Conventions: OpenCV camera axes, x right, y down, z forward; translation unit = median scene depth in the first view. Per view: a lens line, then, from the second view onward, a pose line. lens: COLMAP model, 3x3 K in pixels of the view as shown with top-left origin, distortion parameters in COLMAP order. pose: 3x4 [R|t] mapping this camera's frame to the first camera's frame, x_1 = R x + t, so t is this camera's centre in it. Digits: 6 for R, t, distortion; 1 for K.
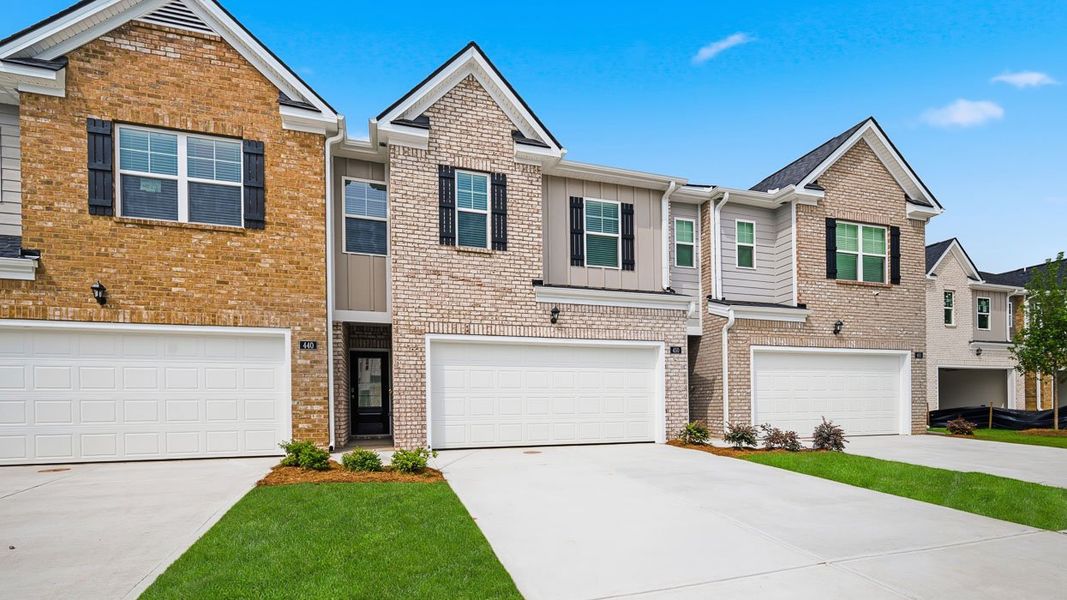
lens RADIAL K [[421.2, 0, 536.7], [0, 421.2, 294.2], [0, 0, 1]] dist [-0.001035, 0.000201]
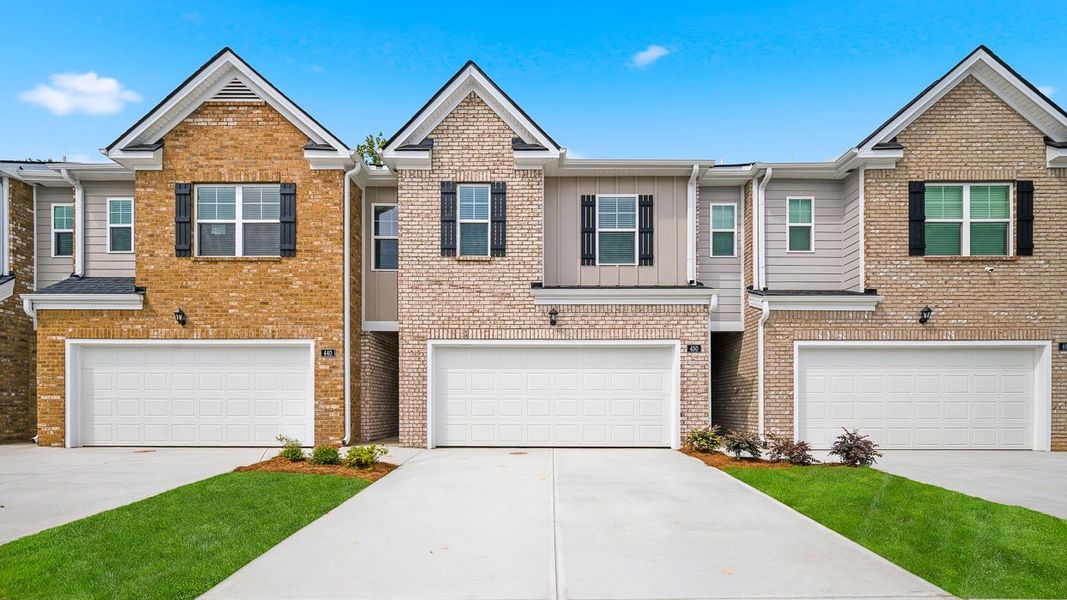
lens RADIAL K [[421.2, 0, 536.7], [0, 421.2, 294.2], [0, 0, 1]] dist [-0.001035, 0.000201]
pose [[0.962679, -0.059276, -0.264076, 0.291293], [0.058457, 0.998230, -0.010964, 0.005071], [0.264258, -0.004883, 0.964440, 0.027736]]
